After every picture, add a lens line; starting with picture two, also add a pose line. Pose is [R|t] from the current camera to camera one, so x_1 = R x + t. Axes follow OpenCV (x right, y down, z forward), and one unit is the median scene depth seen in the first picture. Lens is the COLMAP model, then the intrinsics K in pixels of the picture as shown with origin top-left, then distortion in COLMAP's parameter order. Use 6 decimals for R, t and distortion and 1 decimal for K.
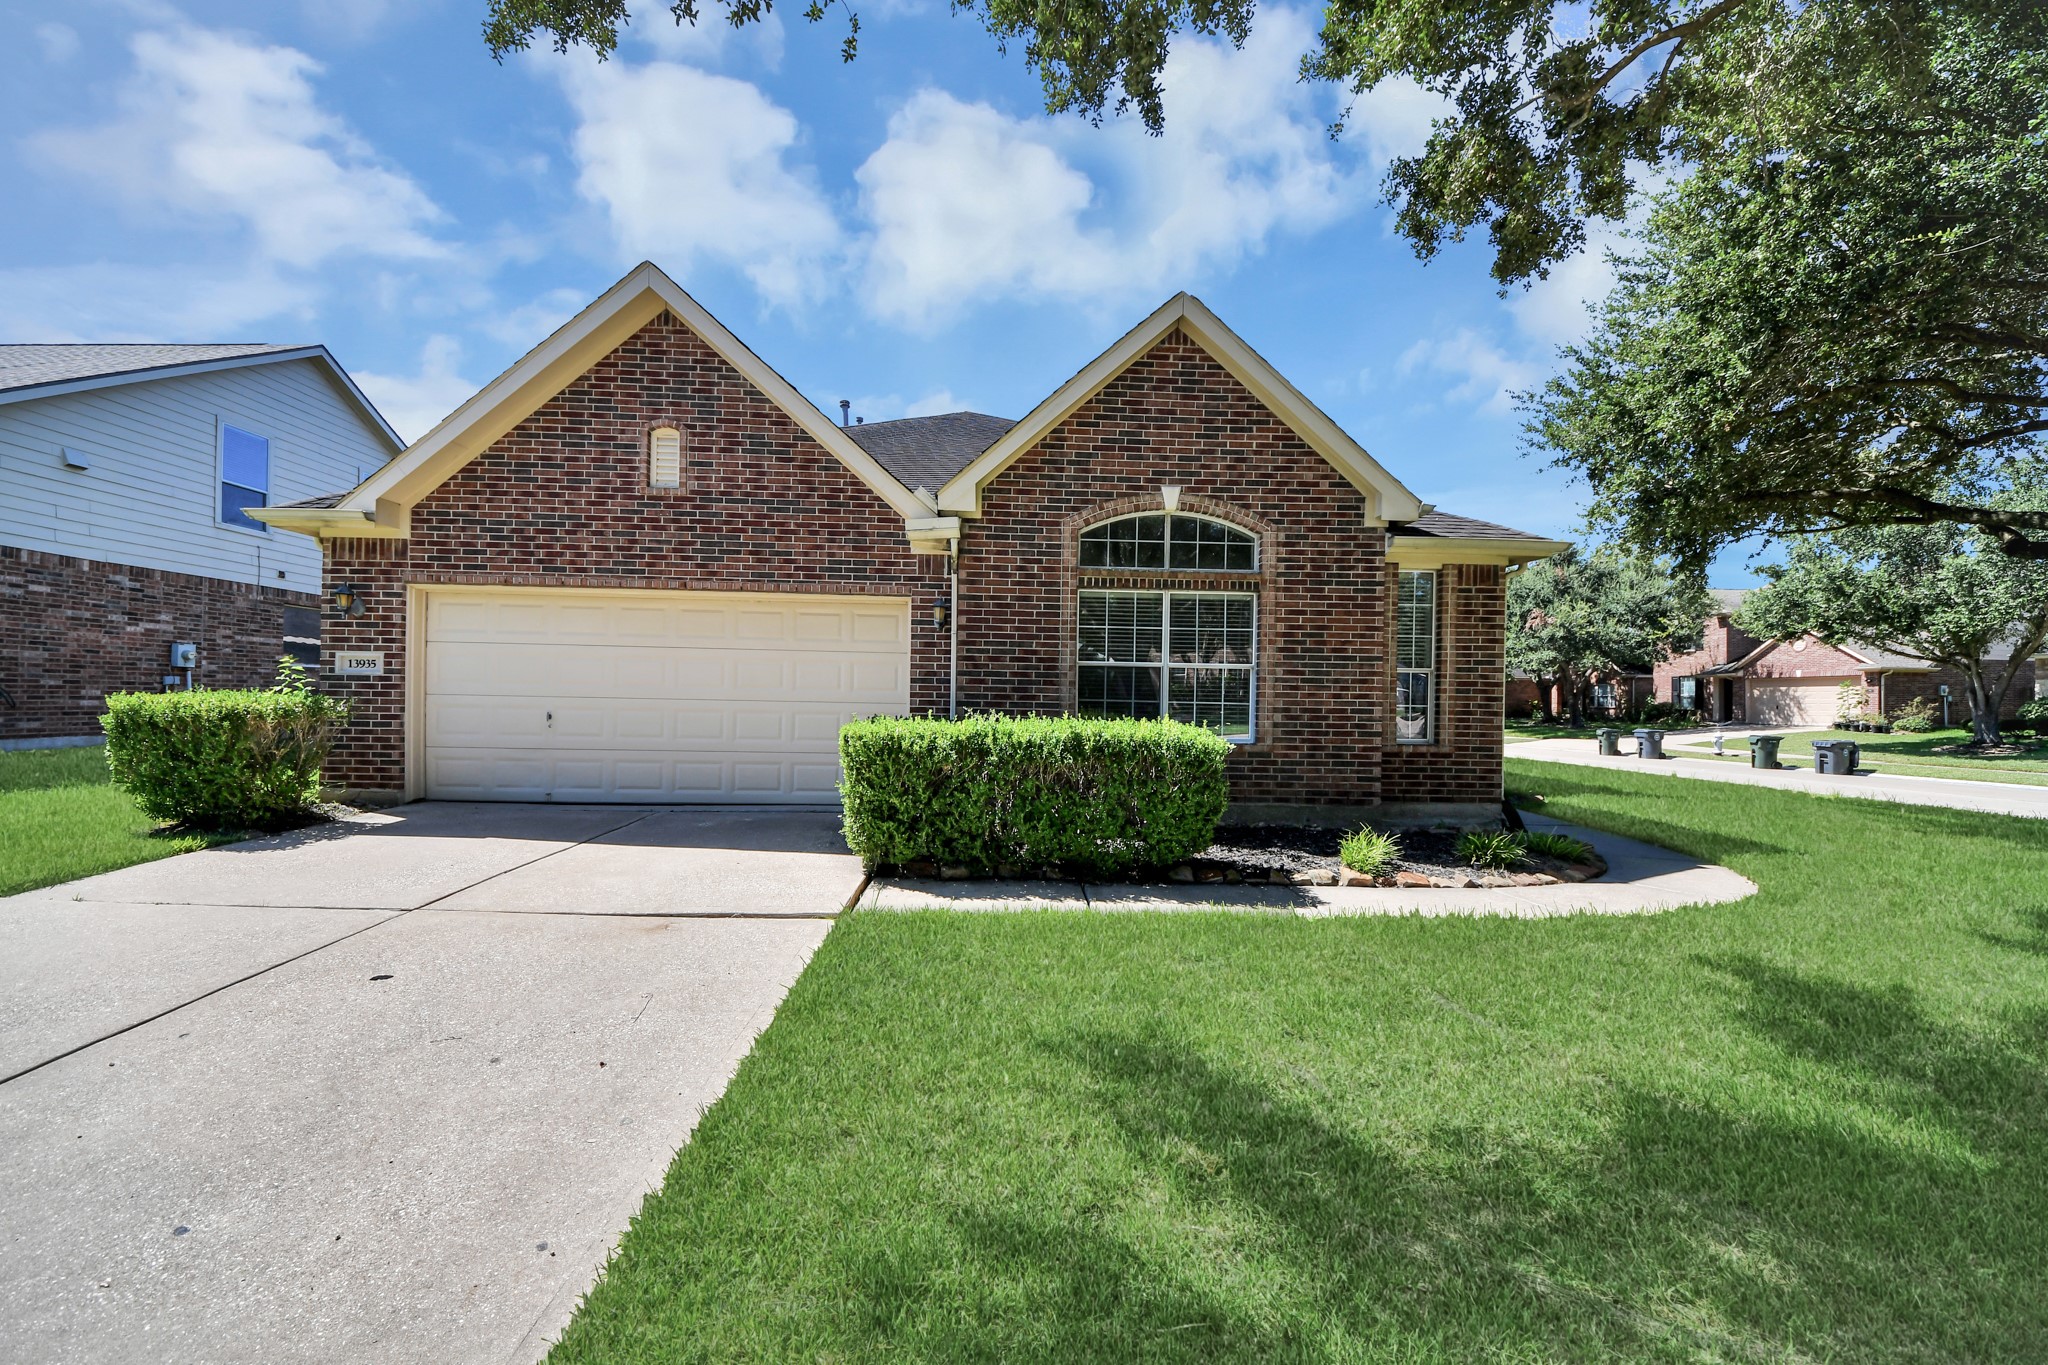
lens RADIAL K [[723.5, 0, 1014.7], [0, 723.5, 695.9], [0, 0, 1]] dist [0.024042, -0.018517]
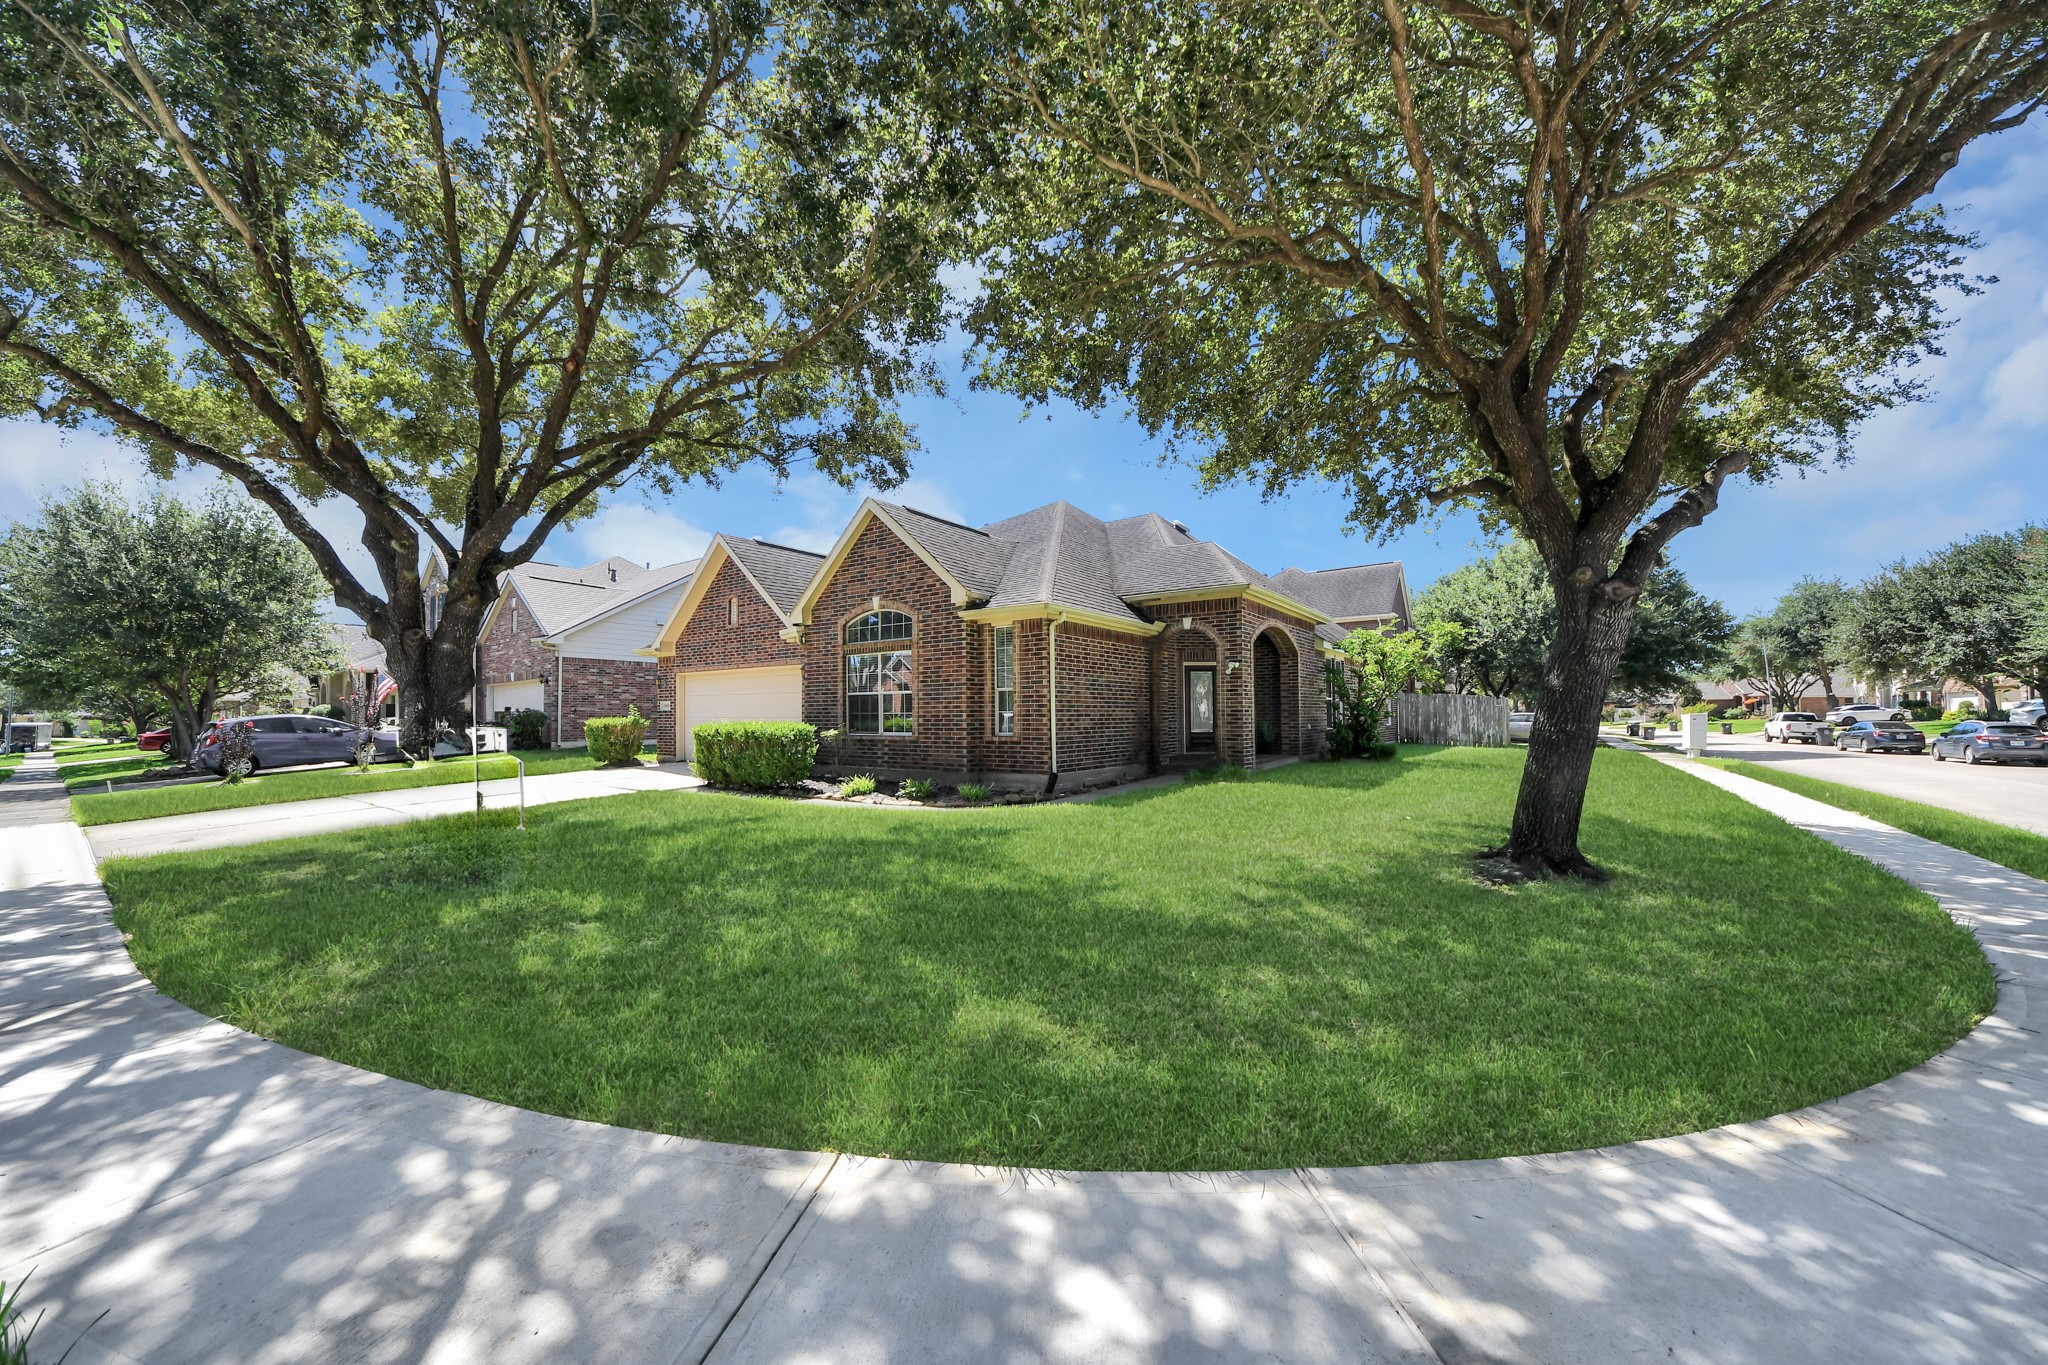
lens RADIAL K [[723.5, 0, 1014.7], [0, 723.5, 695.9], [0, 0, 1]] dist [0.024042, -0.018517]
pose [[0.784992, -0.039410, -0.618252, 1.618180], [0.019430, 0.999050, -0.039014, 0.044742], [0.619202, 0.018613, 0.785011, -0.234832]]
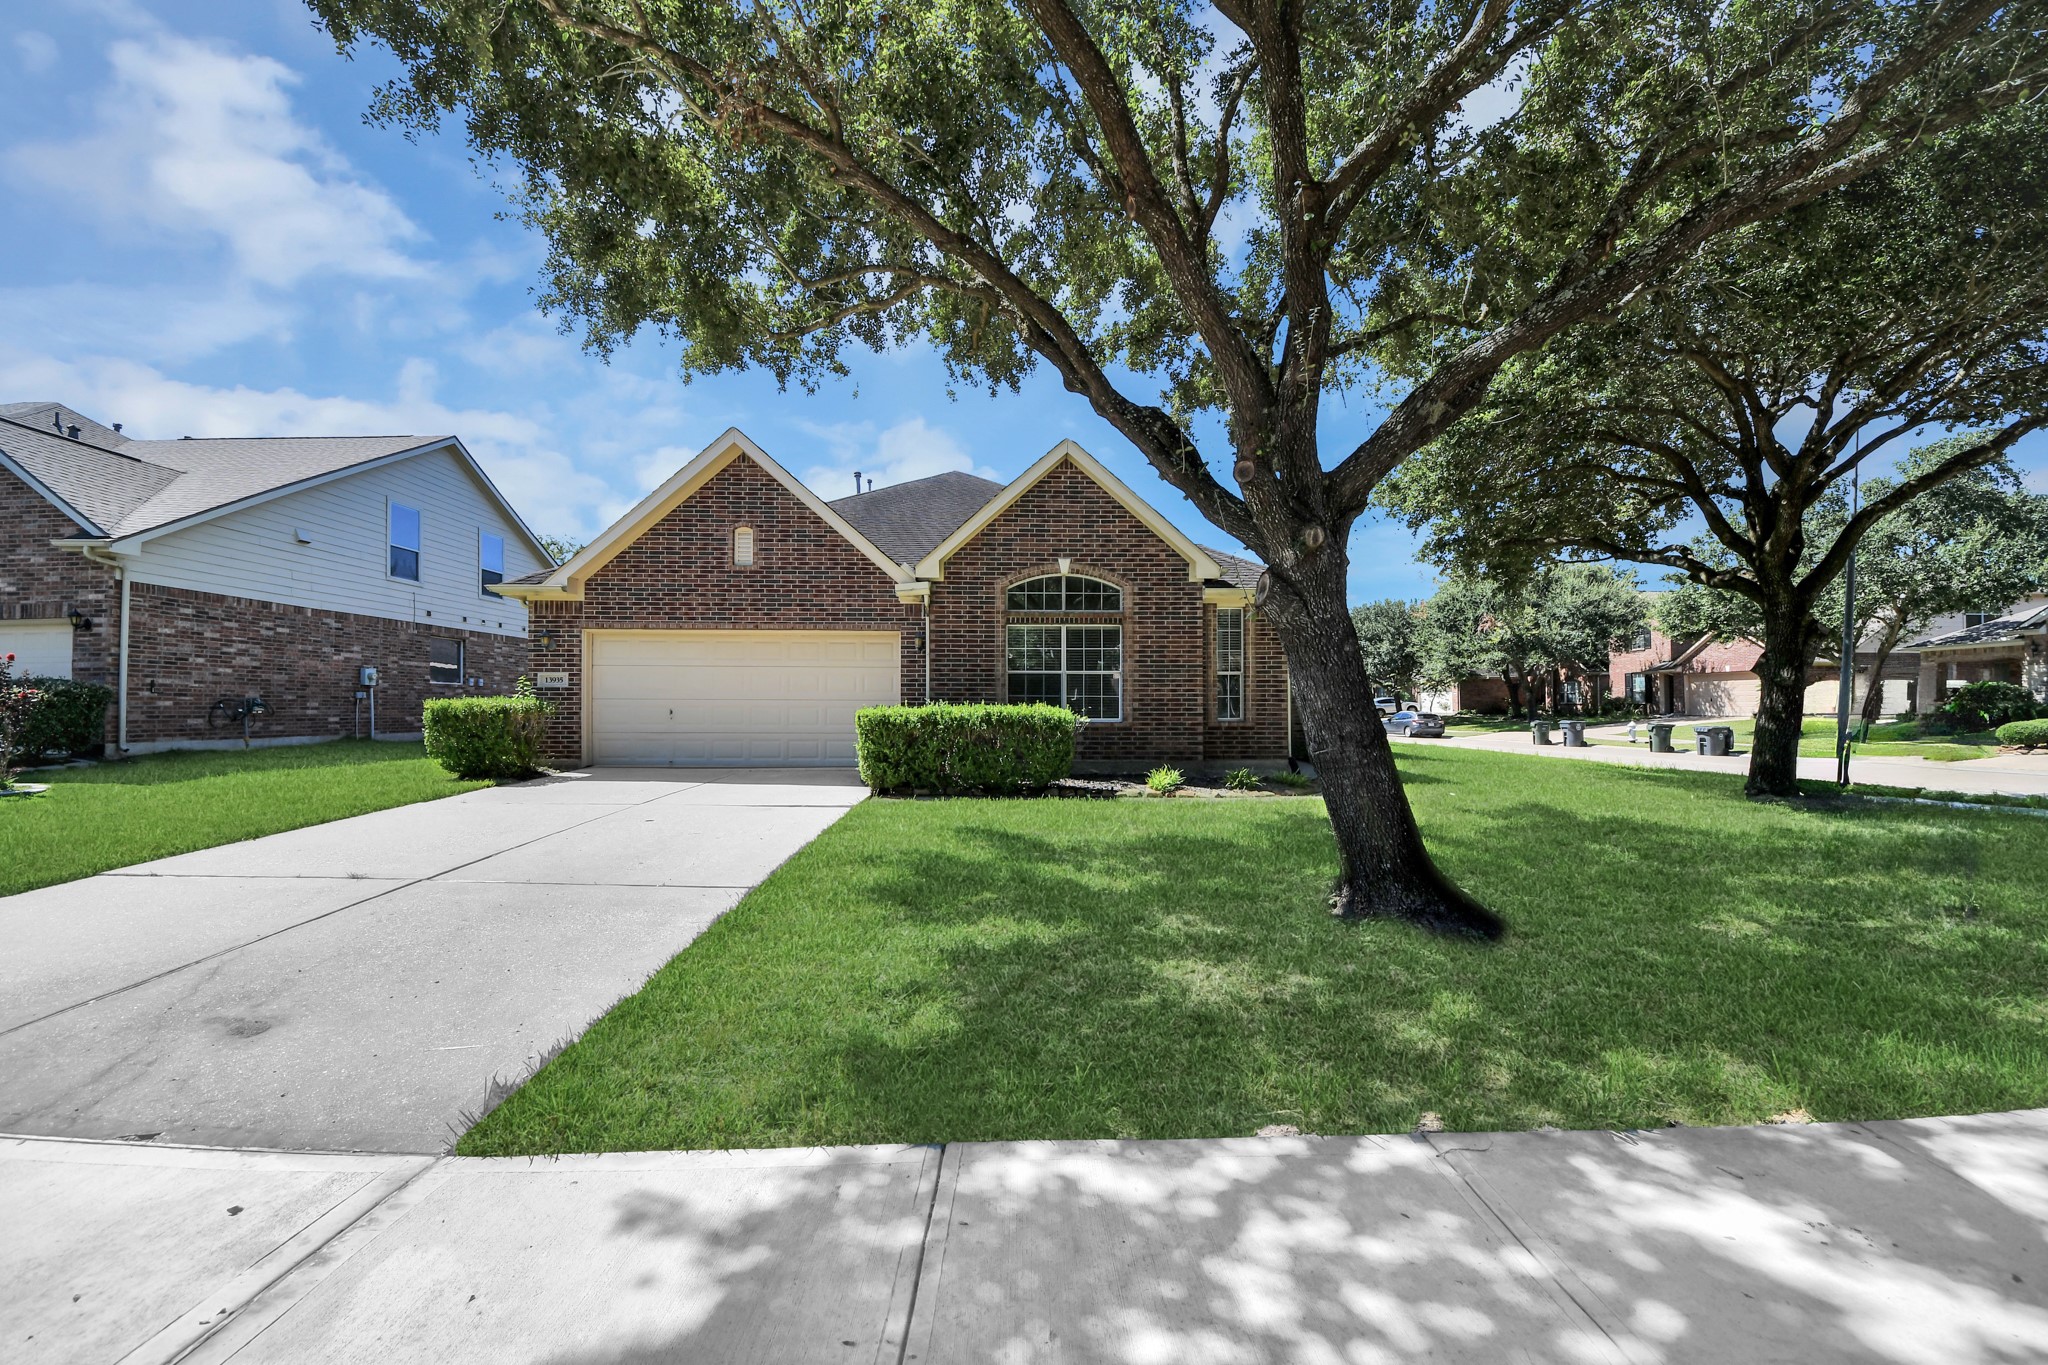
lens RADIAL K [[723.5, 0, 1014.7], [0, 723.5, 695.9], [0, 0, 1]] dist [0.024042, -0.018517]
pose [[0.999606, -0.016125, -0.022993, 0.137908], [0.015882, 0.999817, -0.010699, 0.023078], [0.023161, 0.010330, 0.999678, -0.557094]]
